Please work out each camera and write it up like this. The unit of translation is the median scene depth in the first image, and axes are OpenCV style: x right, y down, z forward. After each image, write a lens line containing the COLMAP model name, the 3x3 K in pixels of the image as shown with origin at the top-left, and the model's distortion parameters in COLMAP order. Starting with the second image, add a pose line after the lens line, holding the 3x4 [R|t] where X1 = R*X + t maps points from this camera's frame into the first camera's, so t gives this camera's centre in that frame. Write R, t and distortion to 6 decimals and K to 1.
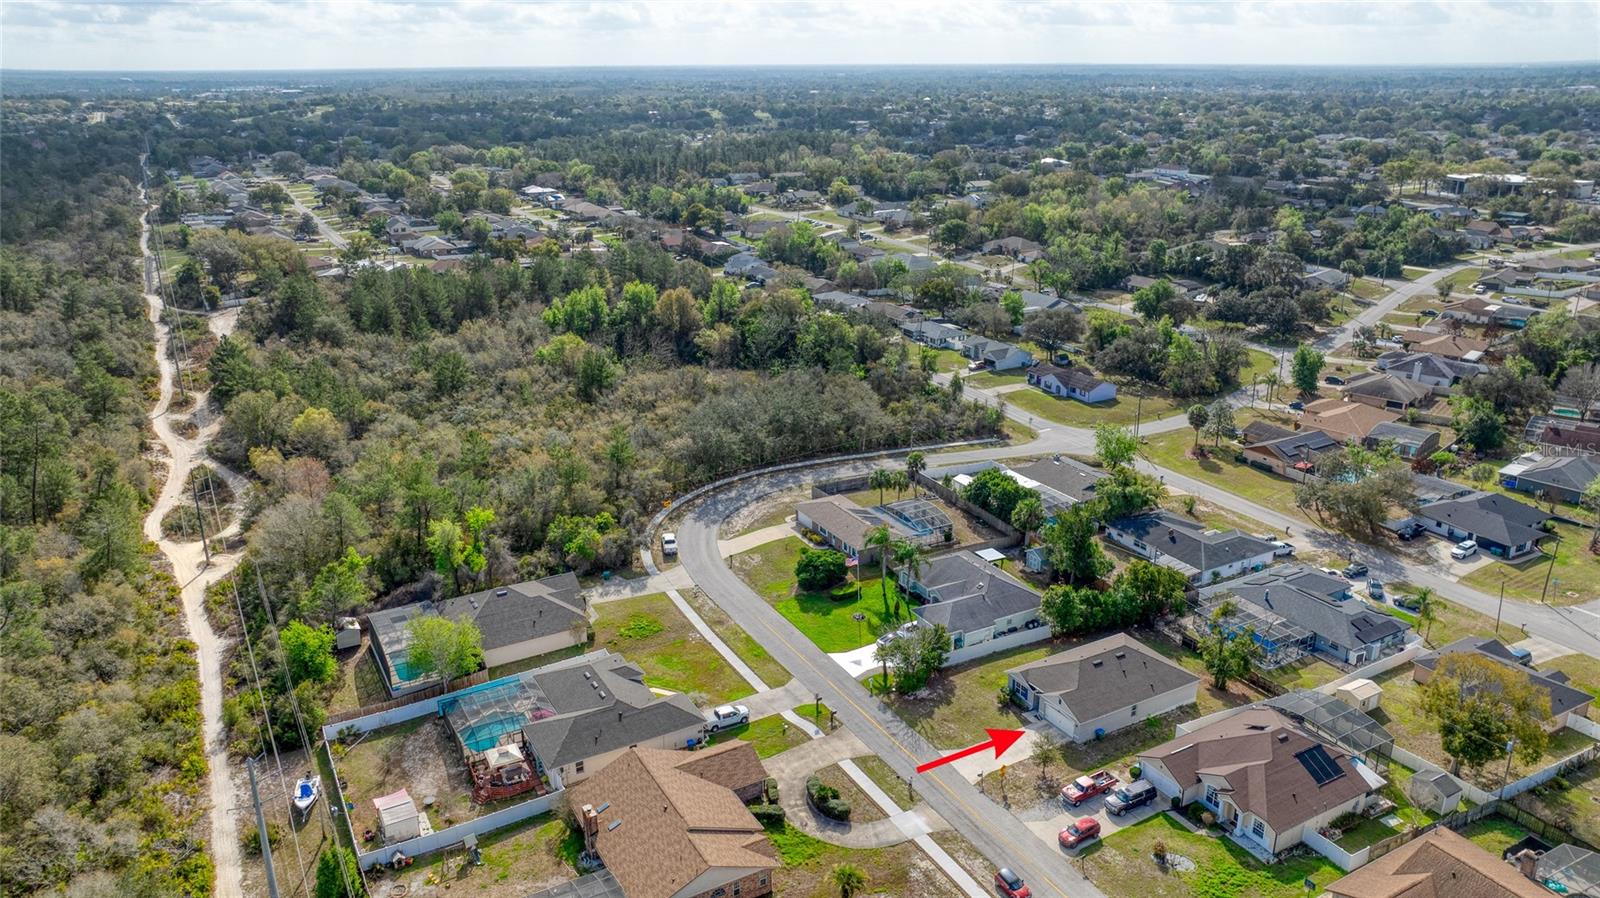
lens RADIAL K [[1124.3, 0, 800.0], [0, 1124.3, 449.0], [0, 0, 1]] dist [-0.032772, 0.025942]
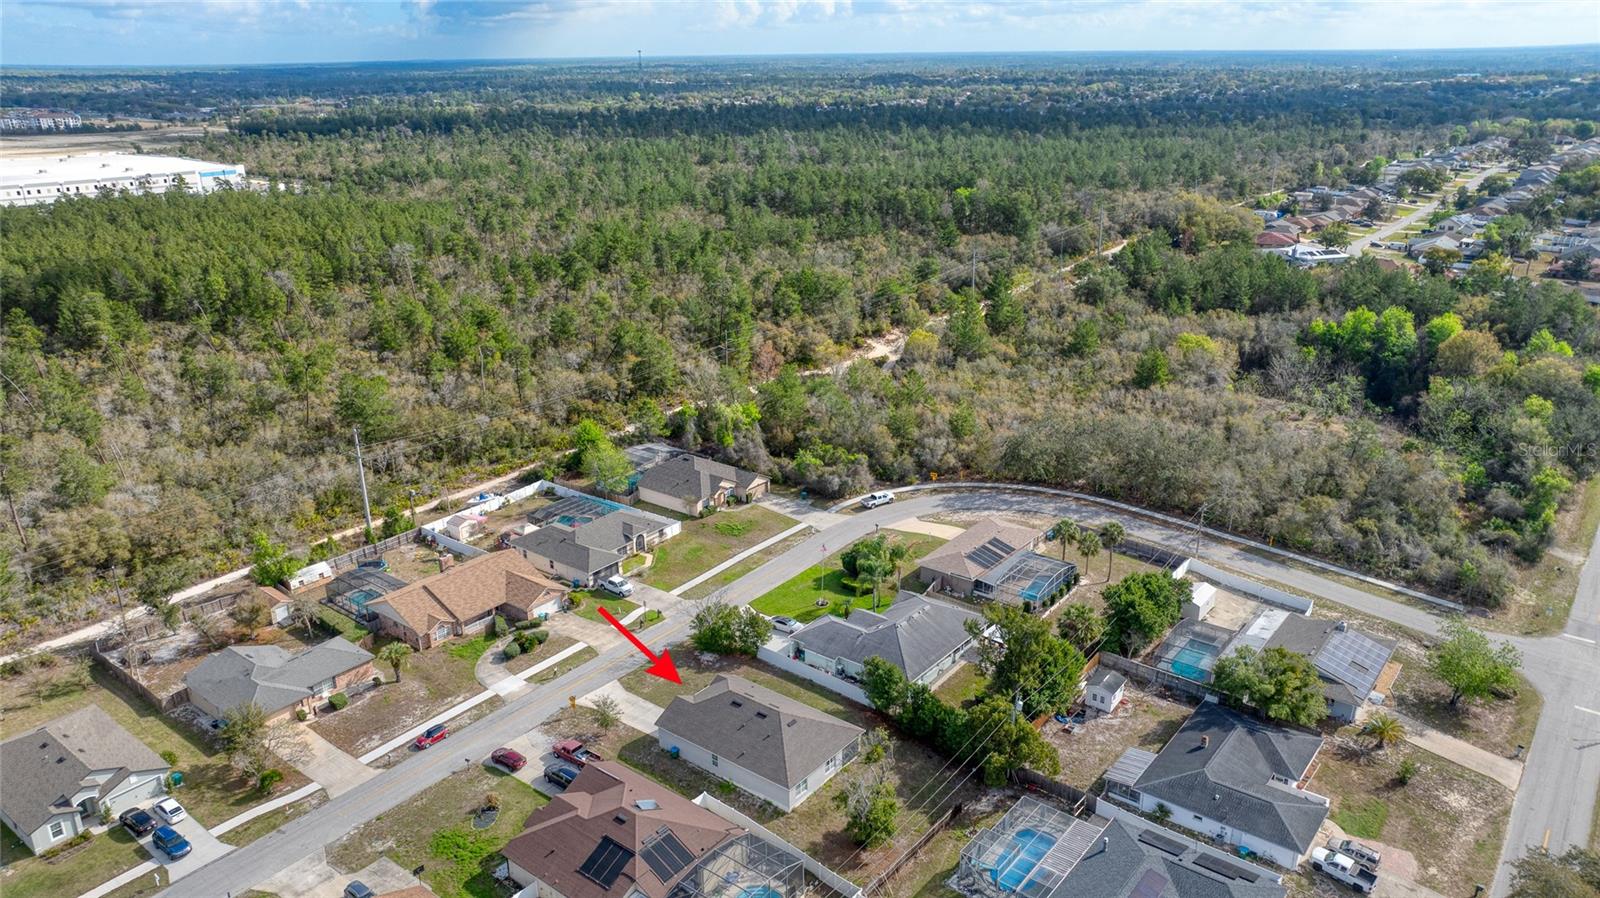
lens RADIAL K [[1124.3, 0, 800.0], [0, 1124.3, 449.0], [0, 0, 1]] dist [-0.032772, 0.025942]
pose [[0.381961, 0.312422, -0.869769, 0.757429], [-0.292699, 0.933574, 0.206802, -0.157993], [0.876603, 0.175591, 0.448034, 0.432899]]
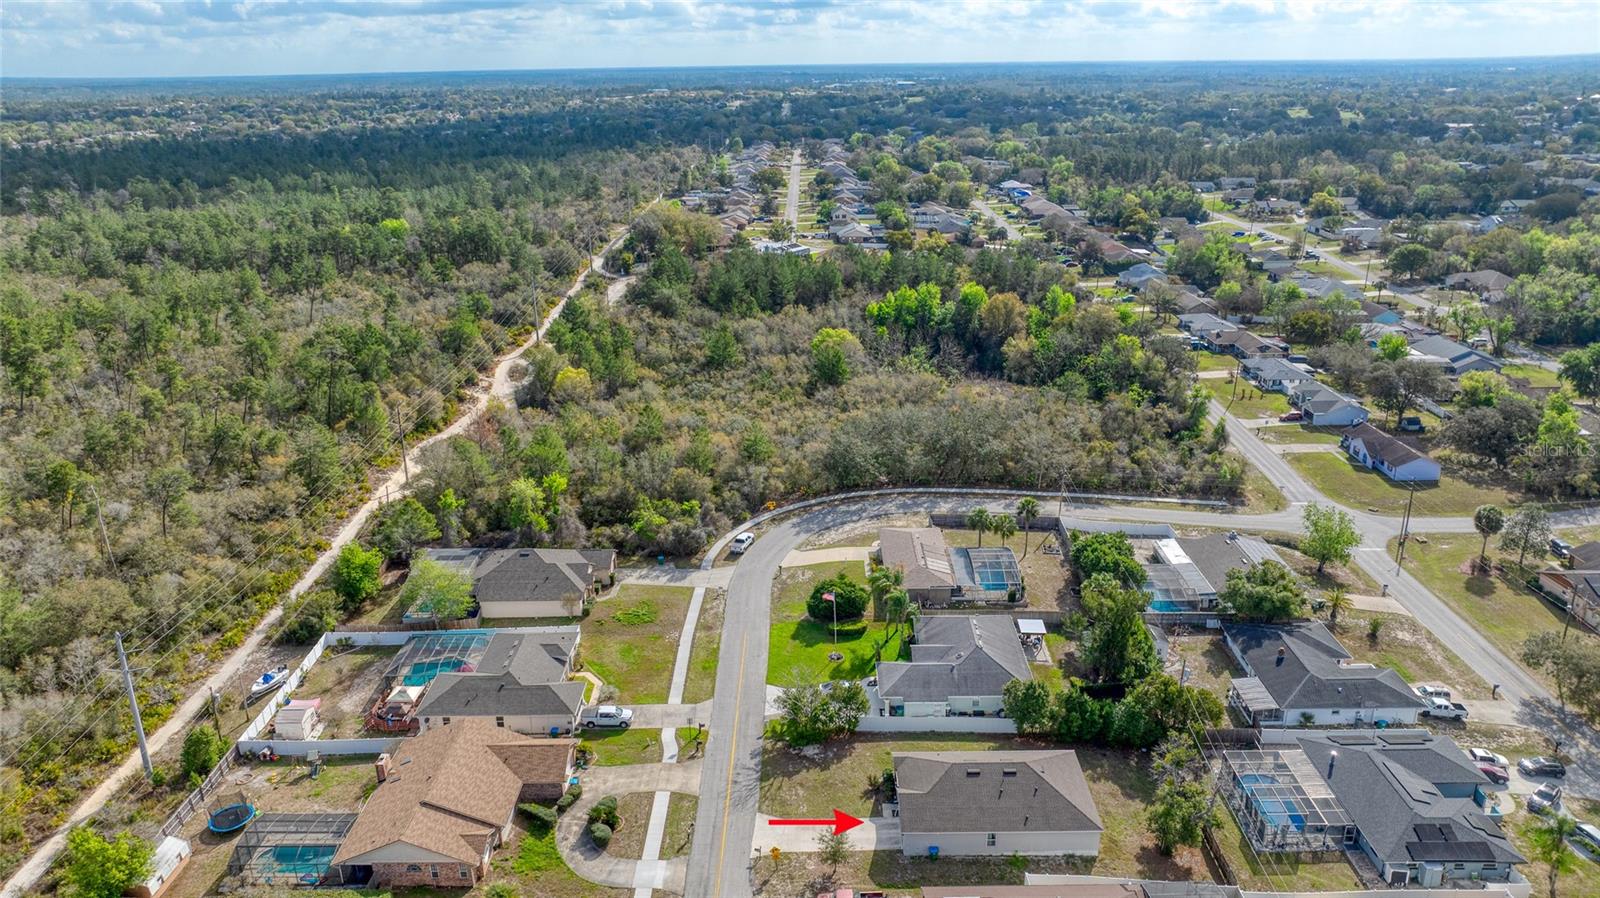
lens RADIAL K [[1124.3, 0, 800.0], [0, 1124.3, 449.0], [0, 0, 1]] dist [-0.032772, 0.025942]
pose [[0.869954, 0.154803, -0.468204, 0.373246], [-0.152414, 0.987369, 0.043261, -0.047884], [0.468987, 0.033726, 0.882561, 0.138118]]
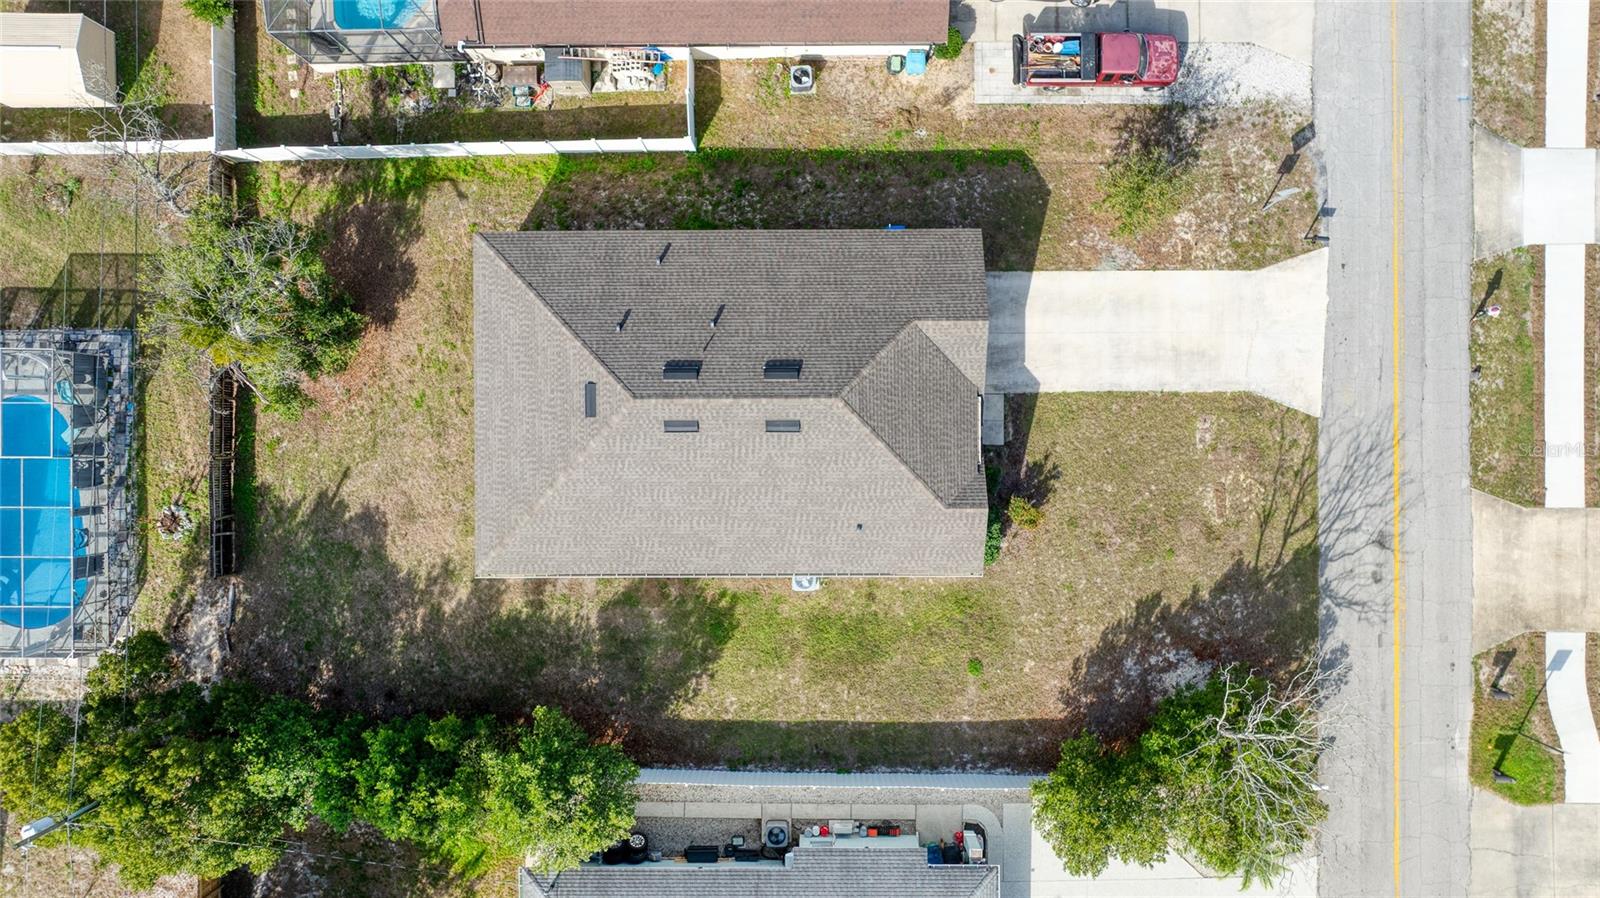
lens RADIAL K [[1124.3, 0, 800.0], [0, 1124.3, 449.0], [0, 0, 1]] dist [-0.032772, 0.025942]
pose [[-0.874924, -0.484214, 0.006707, 0.183106], [0.168236, -0.290939, 0.941834, -0.071579], [-0.454098, 0.825162, 0.336011, 0.670591]]
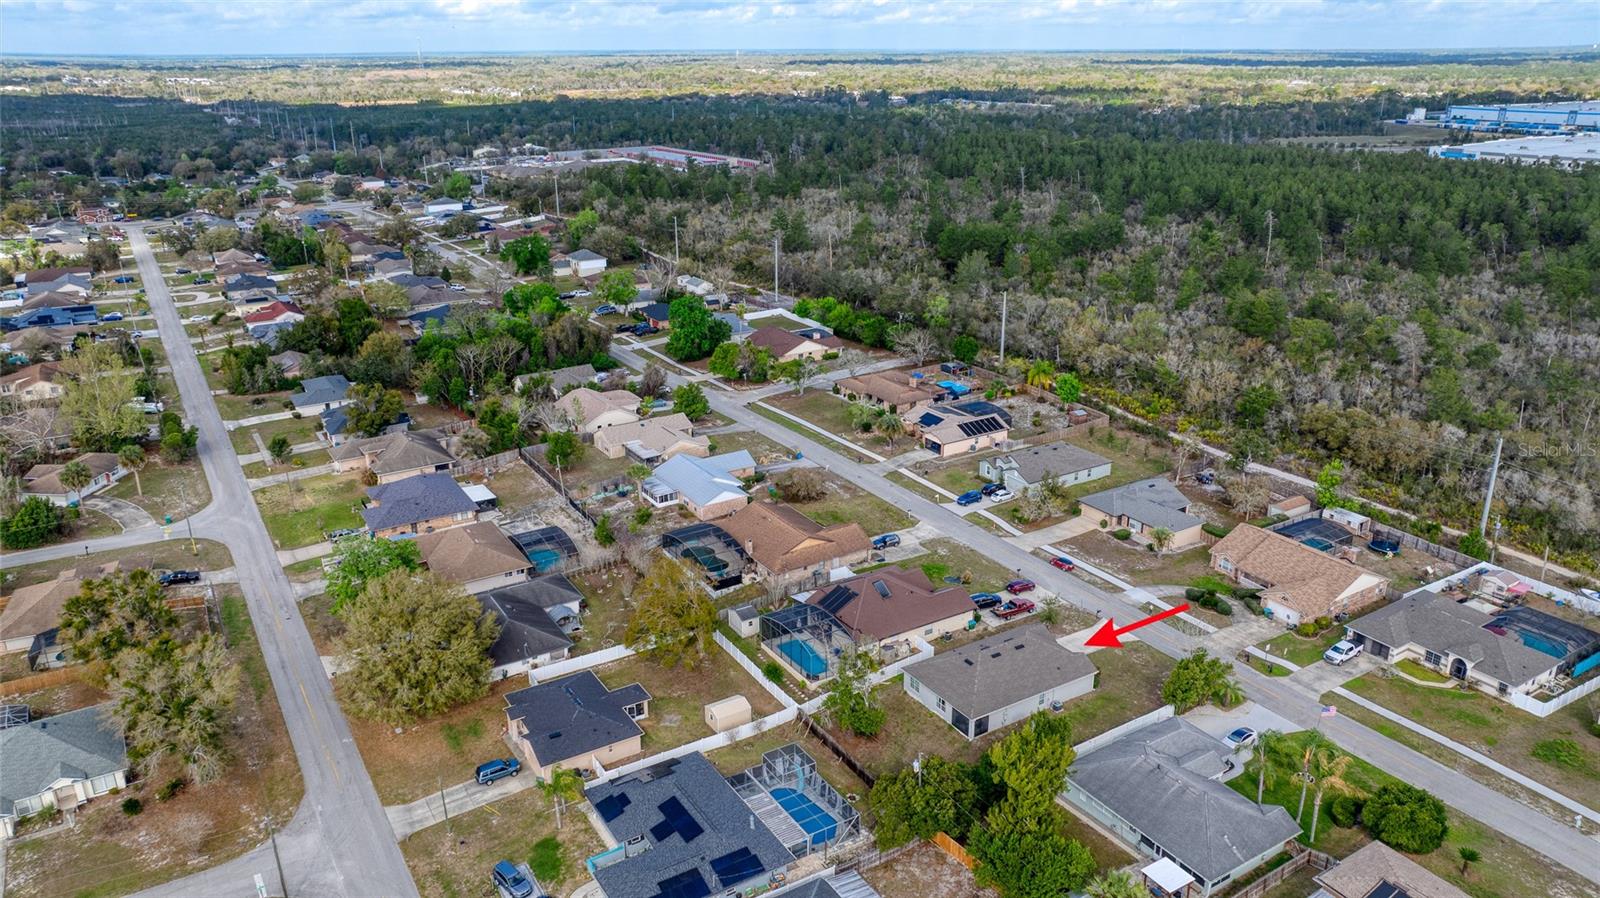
lens RADIAL K [[1124.3, 0, 800.0], [0, 1124.3, 449.0], [0, 0, 1]] dist [-0.032772, 0.025942]
pose [[-0.999087, 0.027846, -0.032412, 0.354384], [0.001342, 0.778592, 0.627529, -0.430239], [0.042710, 0.626912, -0.777918, 1.231400]]
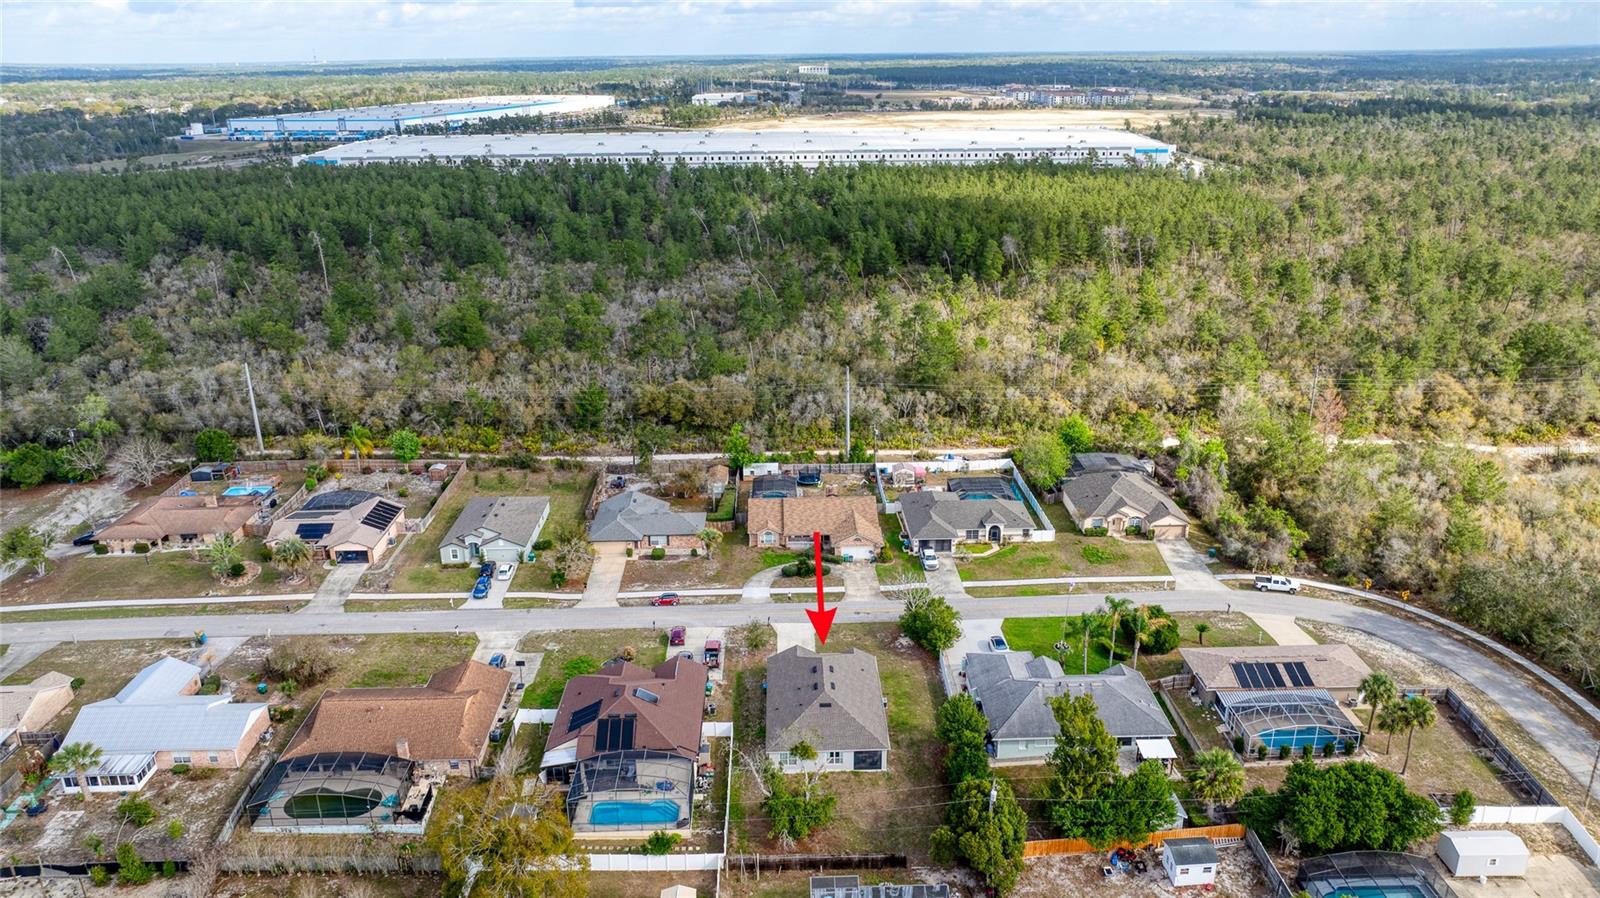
lens RADIAL K [[1124.3, 0, 800.0], [0, 1124.3, 449.0], [0, 0, 1]] dist [-0.032772, 0.025942]
pose [[-0.465511, 0.308713, -0.829455, 0.754186], [-0.276566, 0.839519, 0.467674, -0.313077], [0.840720, 0.447107, -0.305426, 0.881871]]
